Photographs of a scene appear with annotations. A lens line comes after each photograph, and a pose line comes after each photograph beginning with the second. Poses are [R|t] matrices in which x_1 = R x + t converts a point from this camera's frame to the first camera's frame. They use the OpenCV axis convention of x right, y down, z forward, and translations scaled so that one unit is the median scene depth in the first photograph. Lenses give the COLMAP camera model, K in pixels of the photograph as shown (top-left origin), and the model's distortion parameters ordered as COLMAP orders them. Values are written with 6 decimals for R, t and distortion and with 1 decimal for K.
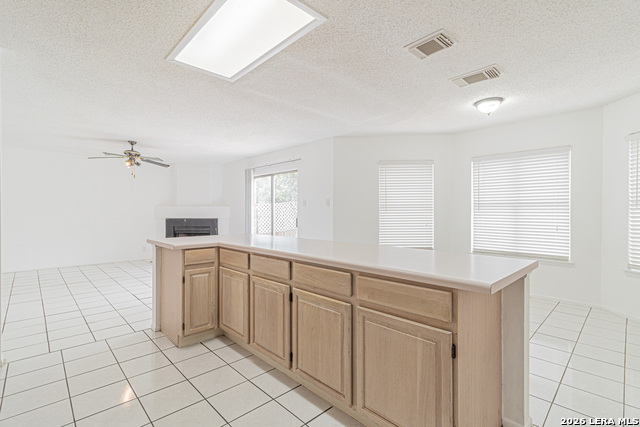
lens RADIAL K [[298.1, 0, 319.7], [0, 298.1, 213.3], [0, 0, 1]] dist [0.008256, -0.000632]
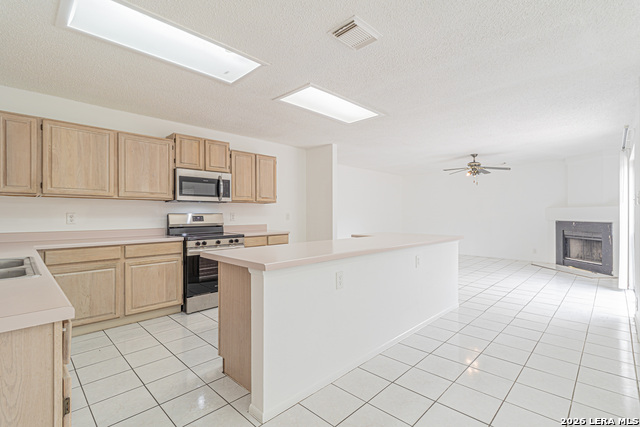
lens RADIAL K [[298.1, 0, 321.2], [0, 298.1, 212.6], [0, 0, 1]] dist [0.008256, -0.000632]
pose [[0.032323, -0.004241, -0.999468, 0.619387], [-0.003899, 0.999983, -0.004369, -0.002137], [0.999470, 0.004038, 0.032306, 0.415816]]
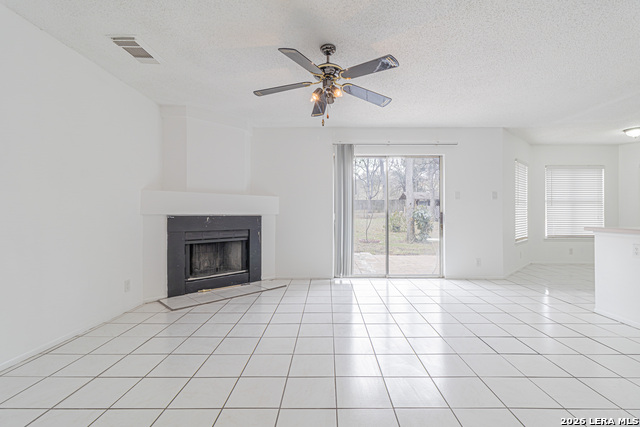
lens RADIAL K [[298.1, 0, 322.4], [0, 298.1, 209.9], [0, 0, 1]] dist [0.008256, -0.000632]
pose [[0.693806, 0.010268, 0.720089, -1.125750], [0.003482, 0.999839, -0.017611, 0.027676], [-0.720153, 0.014726, 0.693659, 0.796459]]
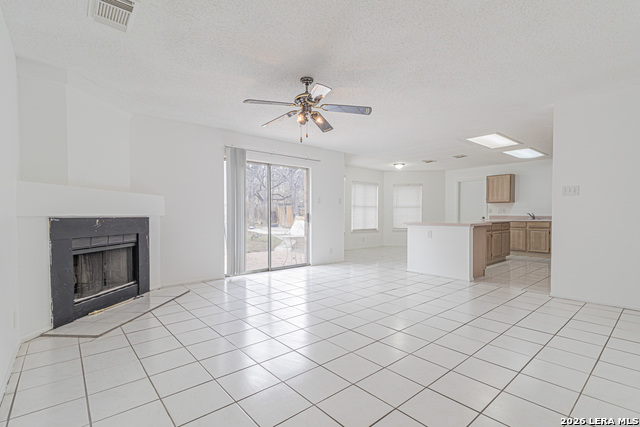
lens RADIAL K [[298.1, 0, 319.8], [0, 298.1, 217.1], [0, 0, 1]] dist [0.008256, -0.000632]
pose [[0.066554, -0.007188, 0.997757, -1.383171], [0.006683, 0.999955, 0.006758, 0.025912], [-0.997760, 0.006218, 0.066599, 1.079631]]
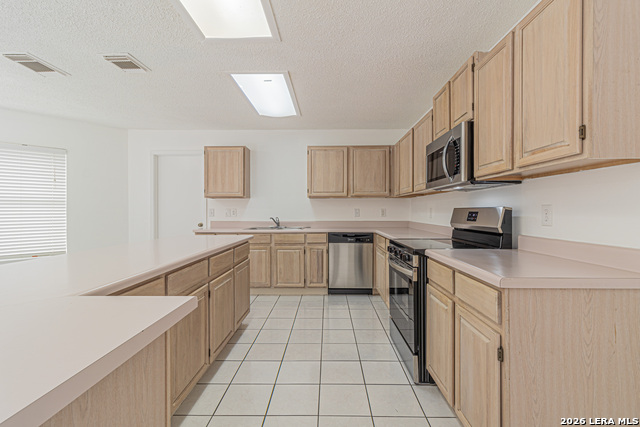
lens RADIAL K [[298.1, 0, 325.6], [0, 298.1, 213.0], [0, 0, 1]] dist [0.008256, -0.000632]
pose [[-0.716642, -0.003067, 0.697434, -0.460861], [0.006334, 0.999920, 0.010906, 0.000356], [-0.697412, 0.012233, -0.716566, 0.611592]]
